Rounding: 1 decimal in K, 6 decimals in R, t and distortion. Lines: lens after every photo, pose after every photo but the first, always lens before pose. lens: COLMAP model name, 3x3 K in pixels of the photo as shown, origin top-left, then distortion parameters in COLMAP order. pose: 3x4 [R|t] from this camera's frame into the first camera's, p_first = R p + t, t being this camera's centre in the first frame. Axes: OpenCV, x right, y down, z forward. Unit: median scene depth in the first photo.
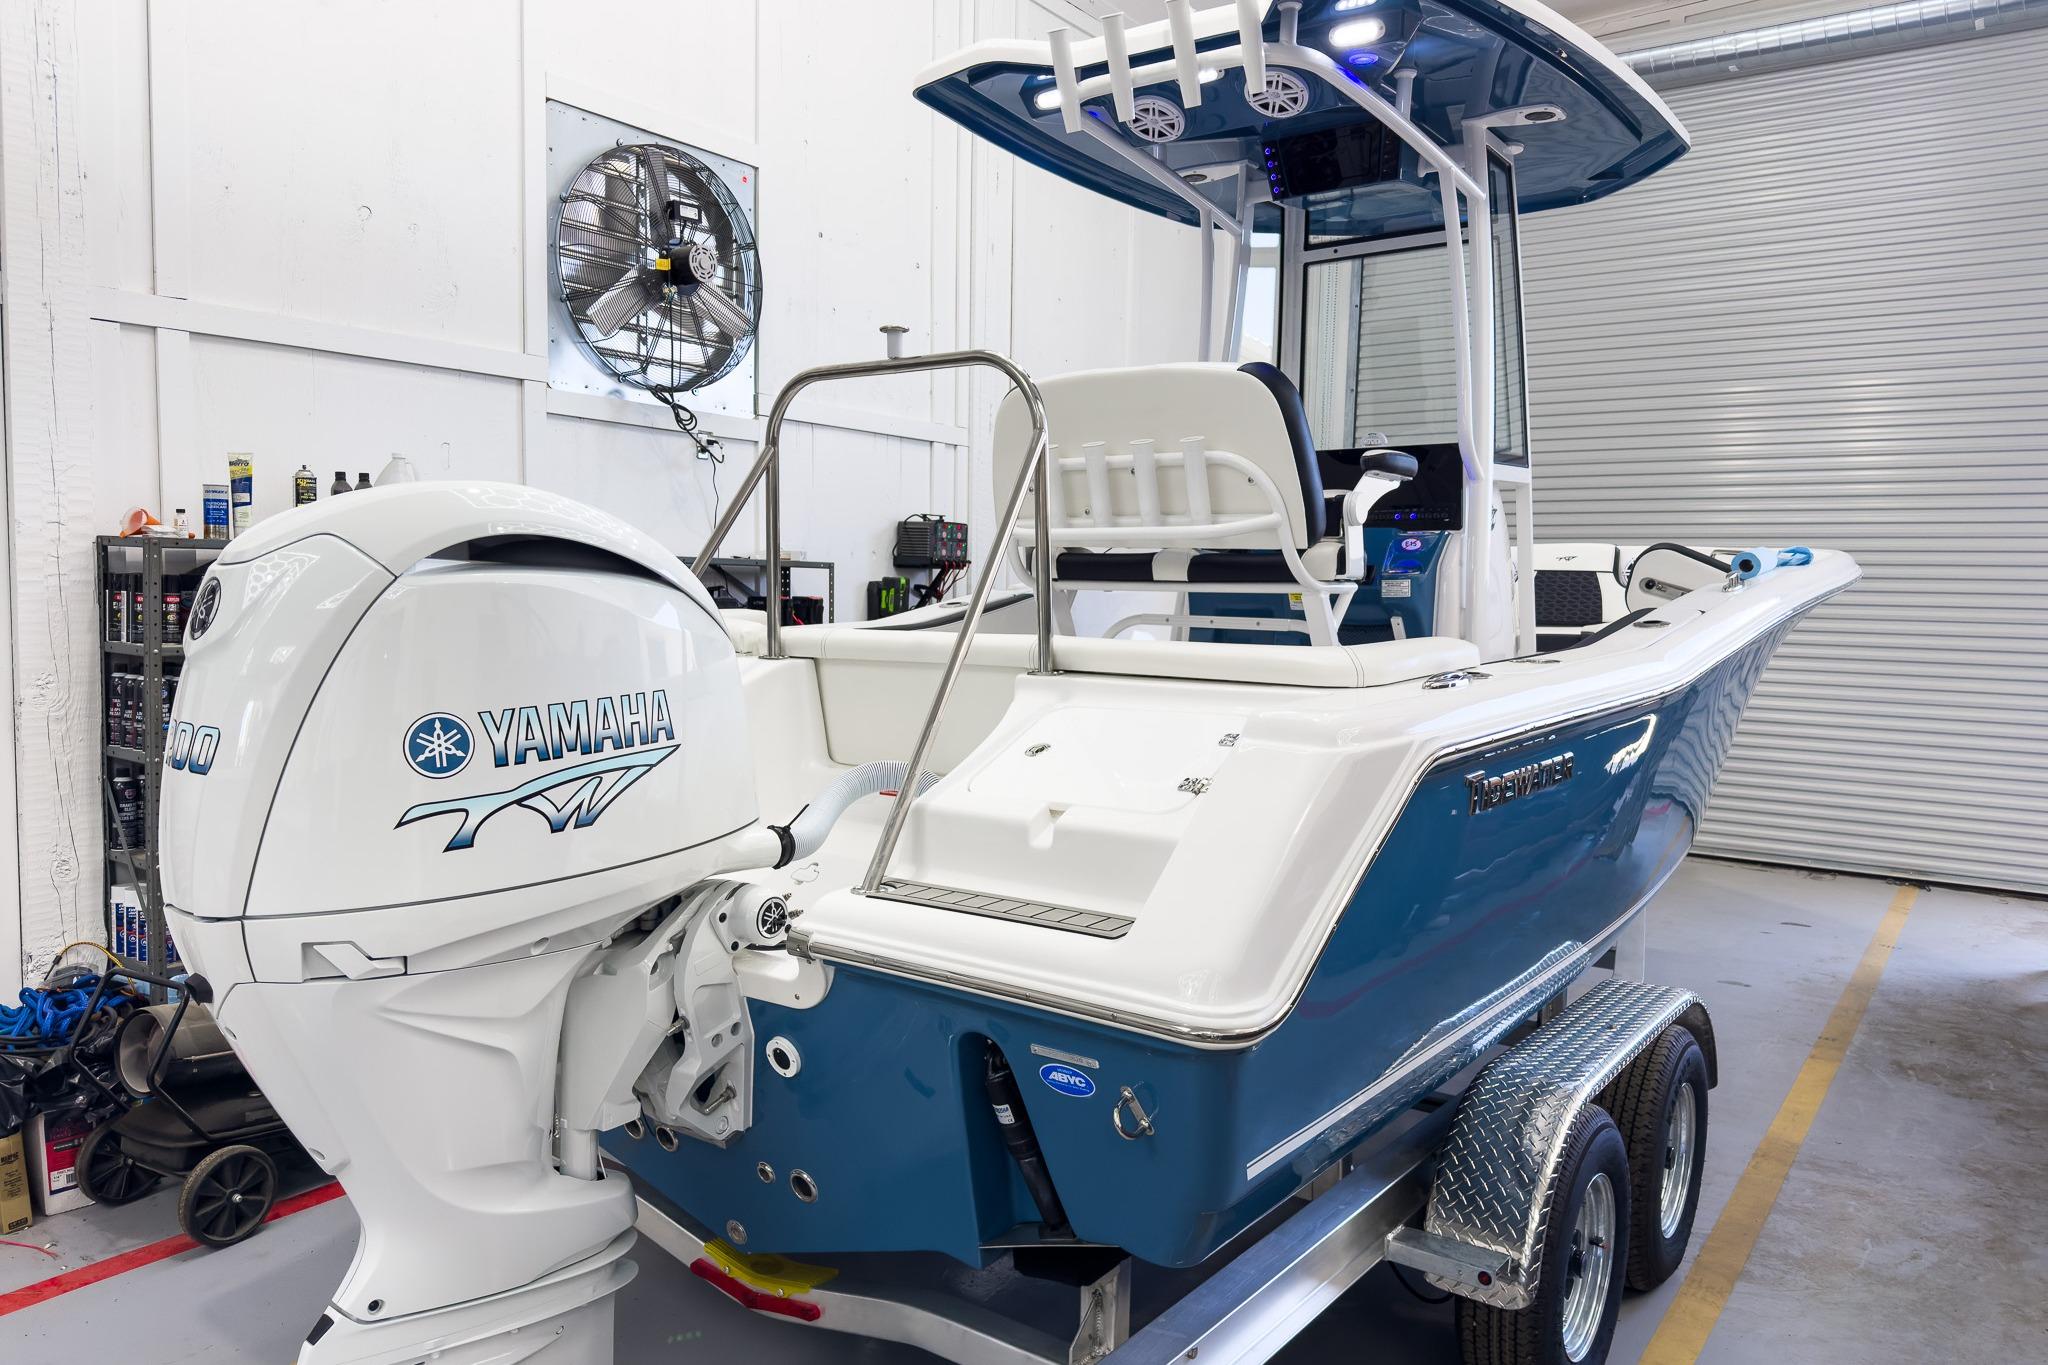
lens RADIAL K [[1440.4, 0, 1017.4], [0, 1440.4, 717.2], [0, 0, 1]] dist [0.062717, -0.079221]
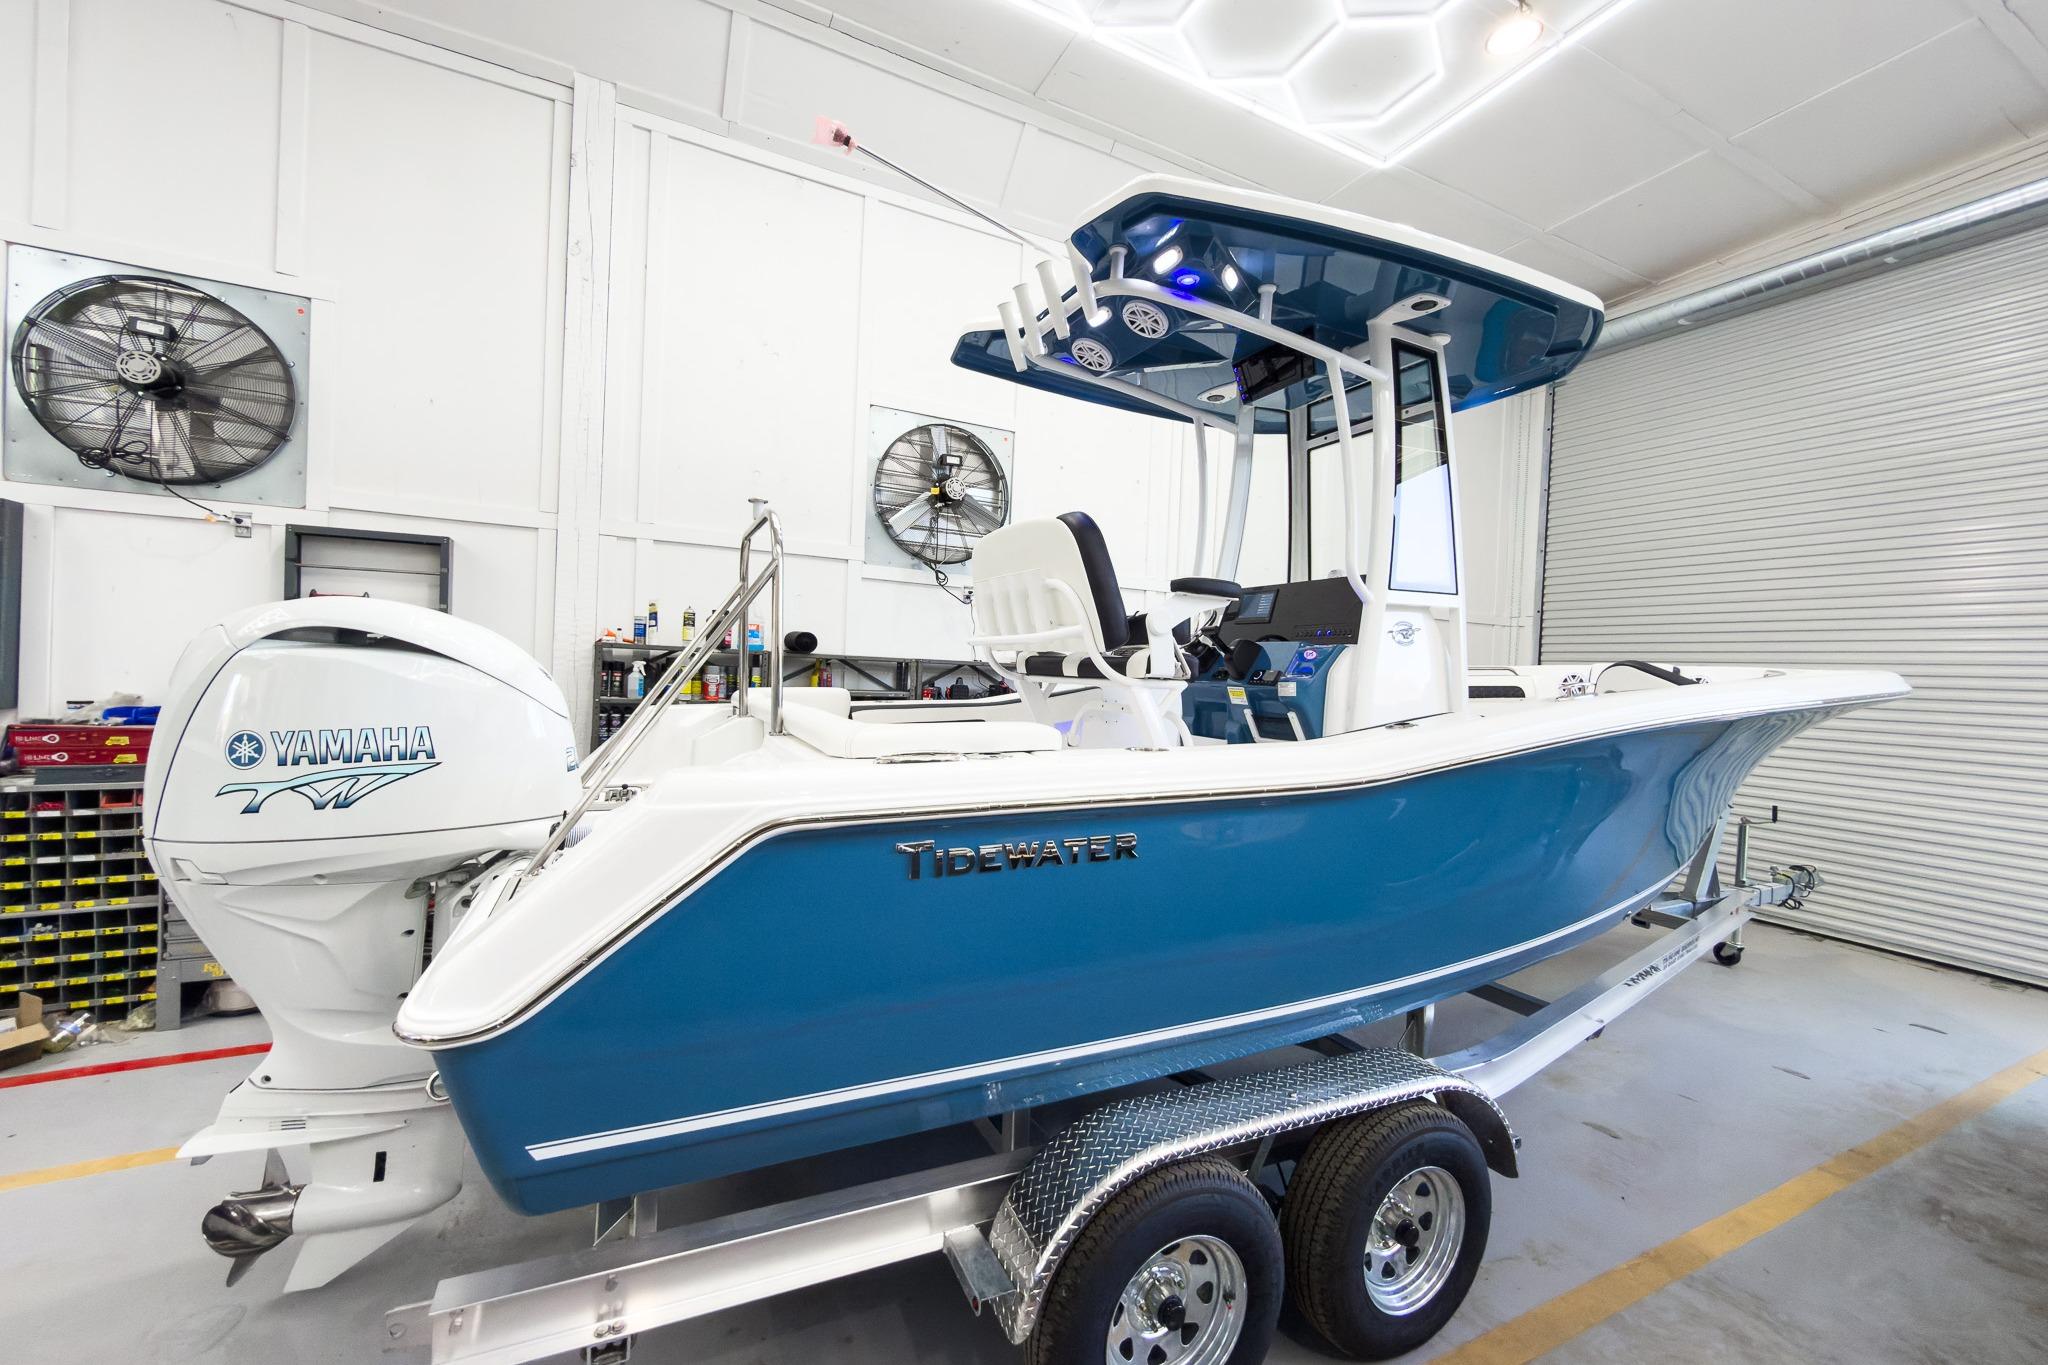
lens RADIAL K [[819.7, 0, 1020.5], [0, 819.7, 697.6], [0, 0, 1]] dist [-0.001135, 0.001018]
pose [[0.882960, 0.037381, -0.467957, 0.419924], [-0.072781, 0.995672, -0.057791, -0.025877], [0.463772, 0.085086, 0.881860, 0.289152]]
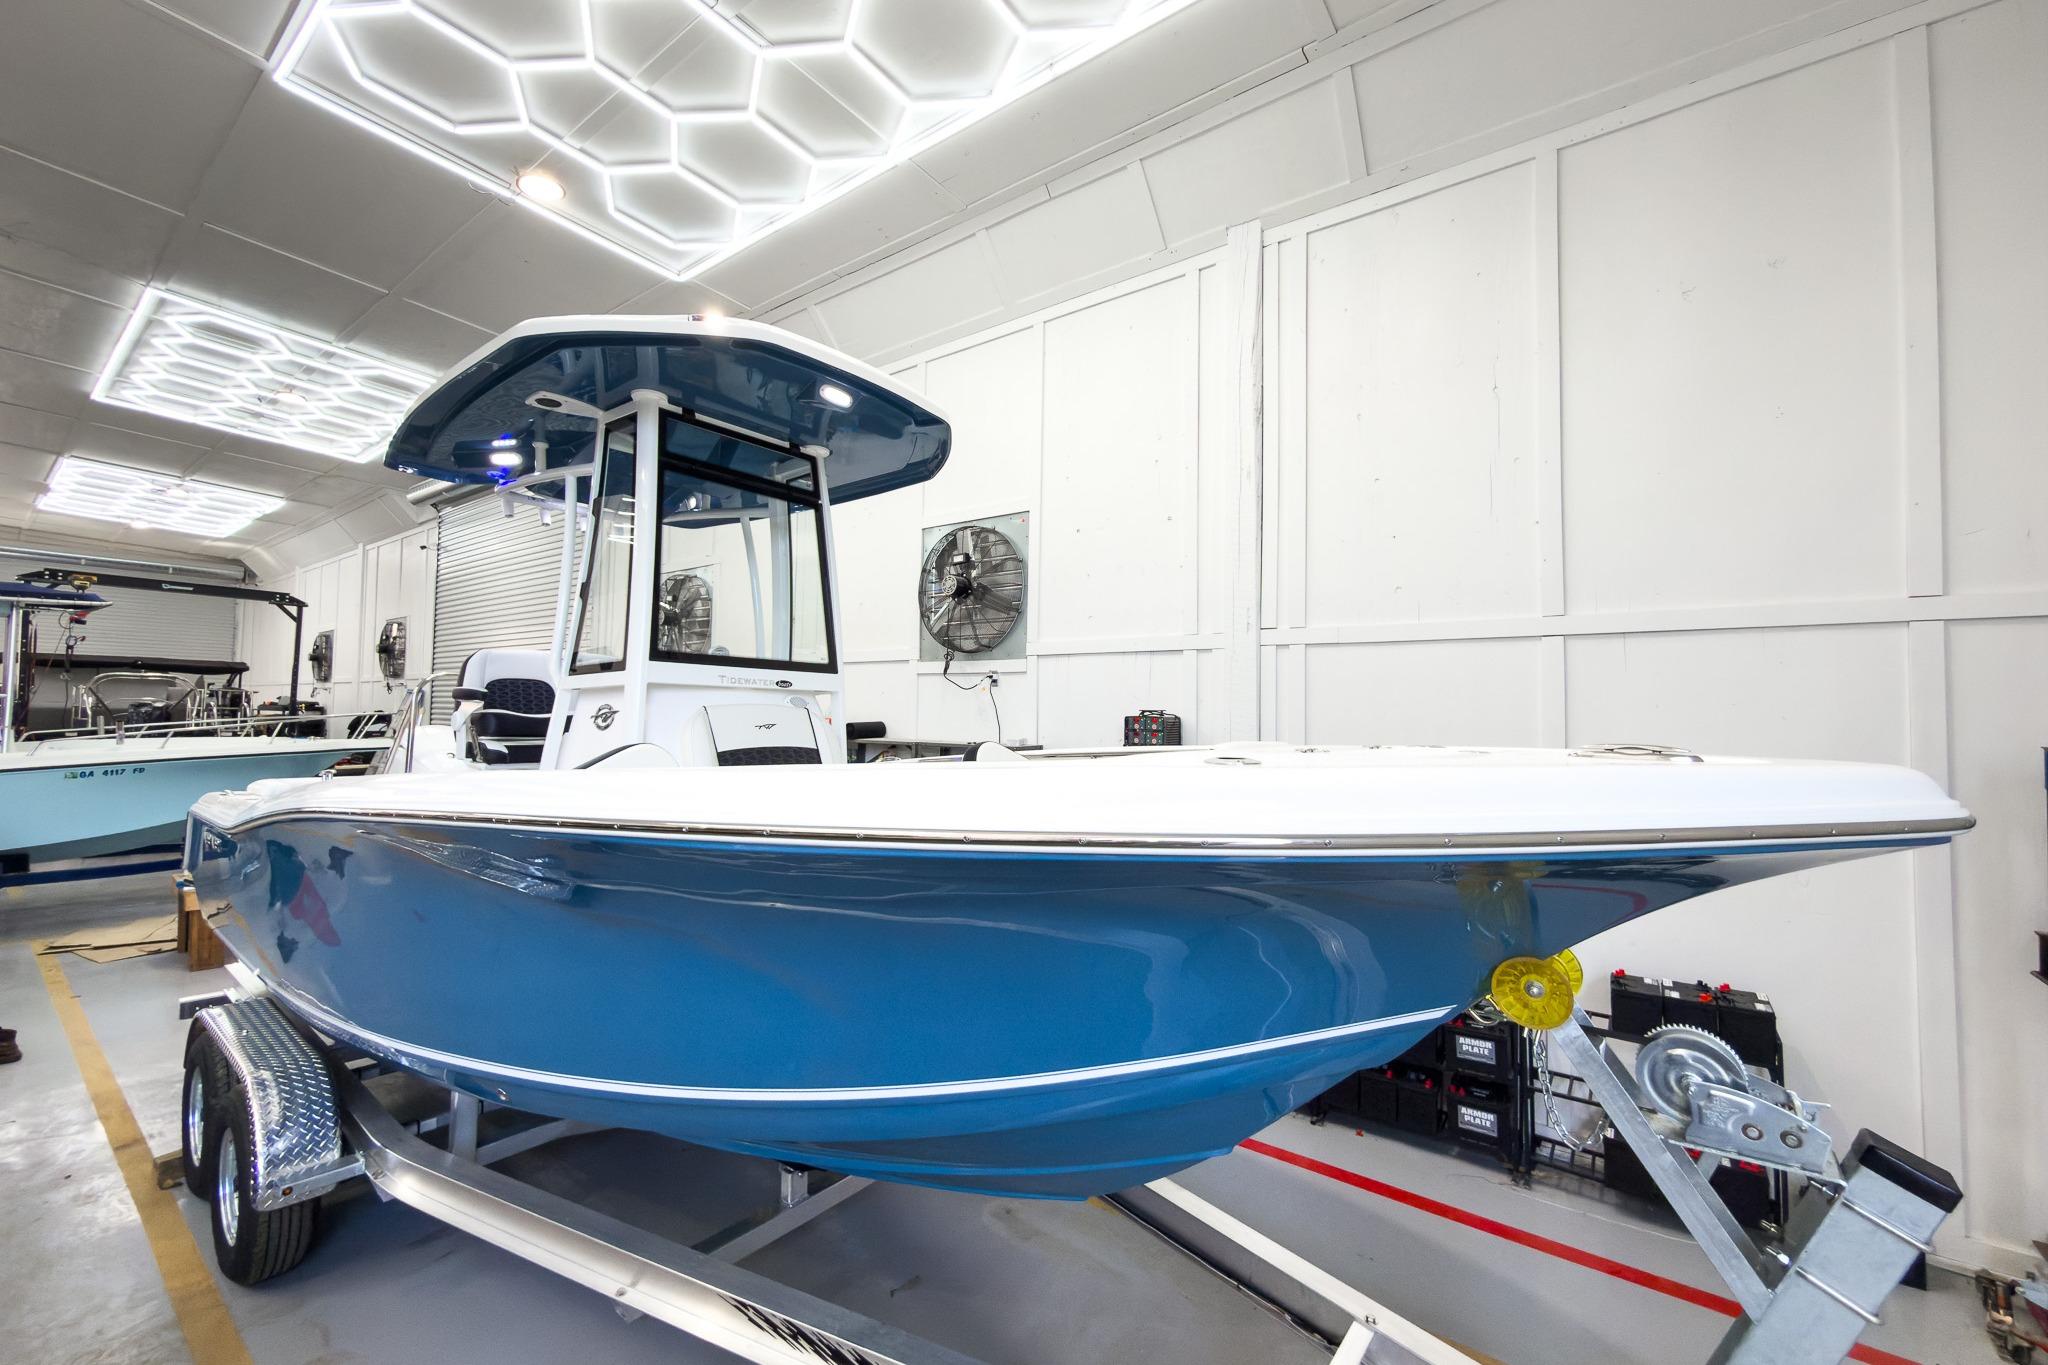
lens RADIAL K [[819.7, 0, 1019.8], [0, 819.7, 696.5], [0, 0, 1]] dist [-0.001135, 0.001018]
pose [[-0.020457, -0.042421, -0.998890, 1.107608], [-0.108968, 0.993242, -0.039950, -0.187625], [0.993835, 0.108030, -0.024941, 1.531433]]
